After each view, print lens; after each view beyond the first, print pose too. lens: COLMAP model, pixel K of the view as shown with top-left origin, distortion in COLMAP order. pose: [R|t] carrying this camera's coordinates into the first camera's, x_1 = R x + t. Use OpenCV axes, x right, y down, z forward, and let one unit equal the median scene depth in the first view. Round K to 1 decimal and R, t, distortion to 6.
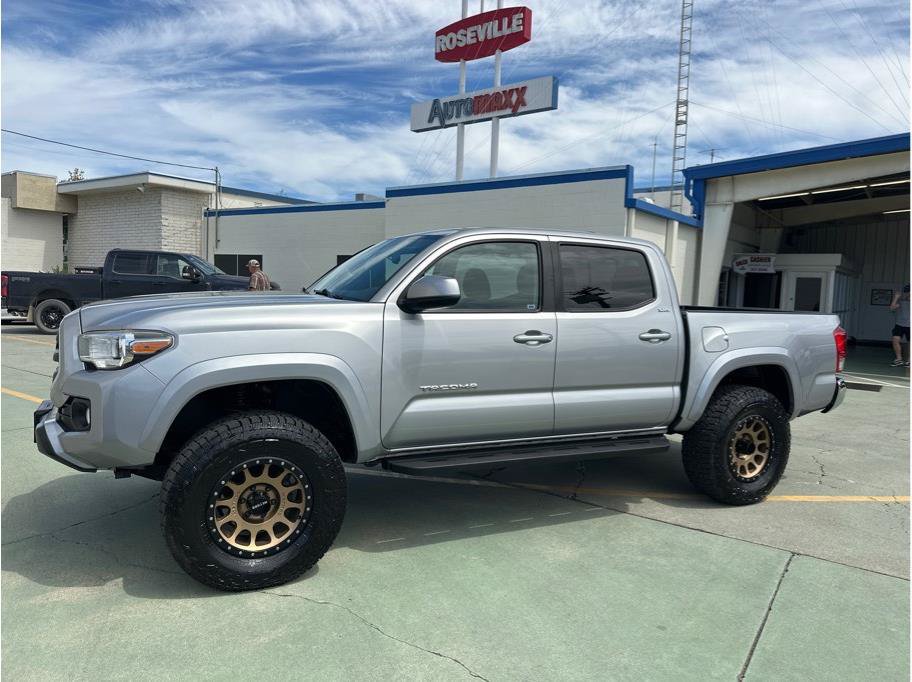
lens RADIAL K [[632.9, 0, 453.1], [0, 632.9, 336.0], [0, 0, 1]] dist [0.051463, -0.074669]
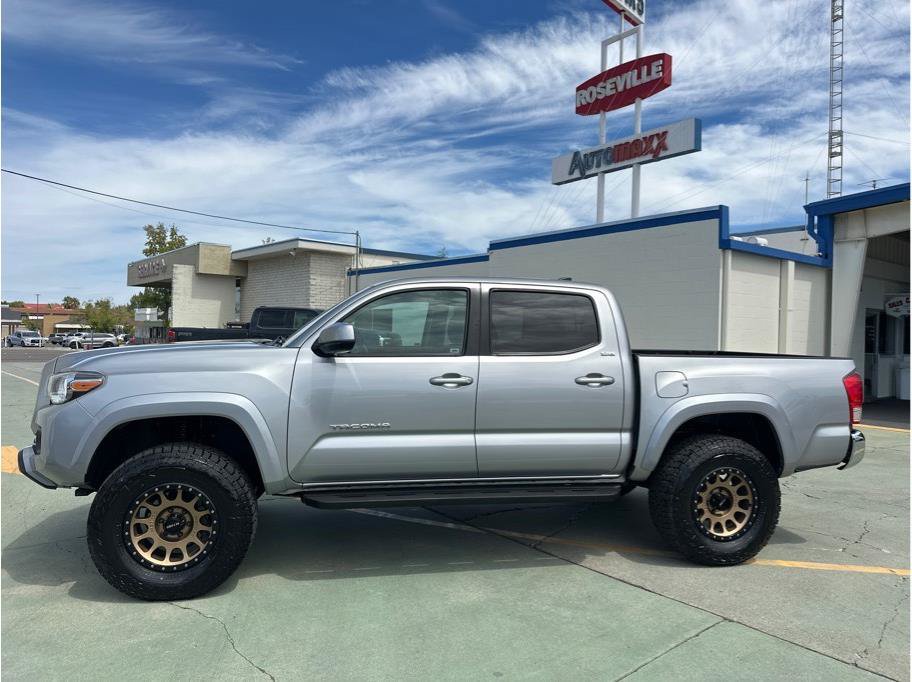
lens RADIAL K [[634.1, 0, 459.9], [0, 634.1, 331.7], [0, 0, 1]] dist [0.073862, -0.111758]
pose [[0.969151, -0.015616, -0.245973, 0.319006], [-0.005733, 0.996293, -0.085838, 0.009757], [0.246401, 0.084600, 0.965468, -0.009641]]
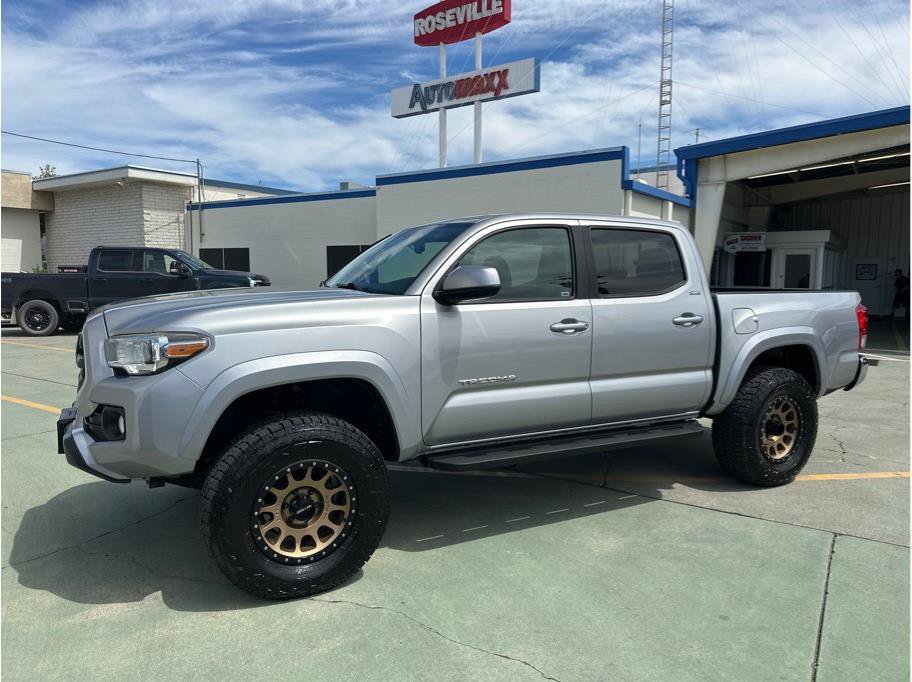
lens RADIAL K [[632.0, 0, 456.0], [0, 632.0, 341.0], [0, 0, 1]] dist [0.045896, -0.064078]
pose [[0.999030, -0.033307, 0.028808, -0.061093], [0.032483, 0.999062, 0.028629, -0.006135], [-0.029735, -0.027666, 0.999175, 0.026729]]
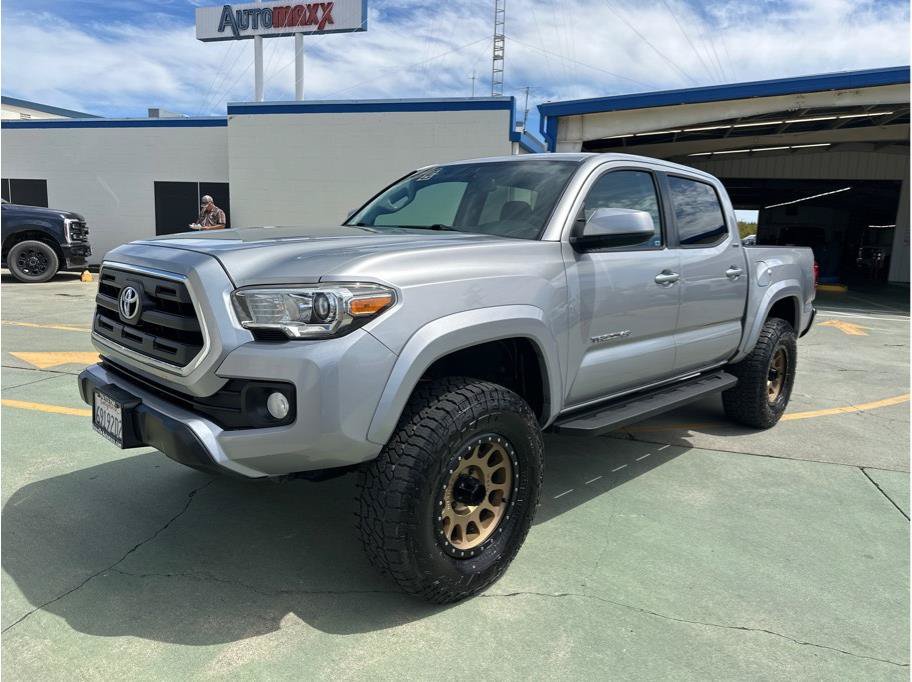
lens RADIAL K [[632.9, 0, 453.1], [0, 632.9, 336.0], [0, 0, 1]] dist [0.051463, -0.074669]
pose [[0.942894, -0.055027, 0.328518, -0.383458], [0.021472, 0.994250, 0.104909, -0.013134], [-0.332401, -0.091864, 0.938653, 0.174942]]
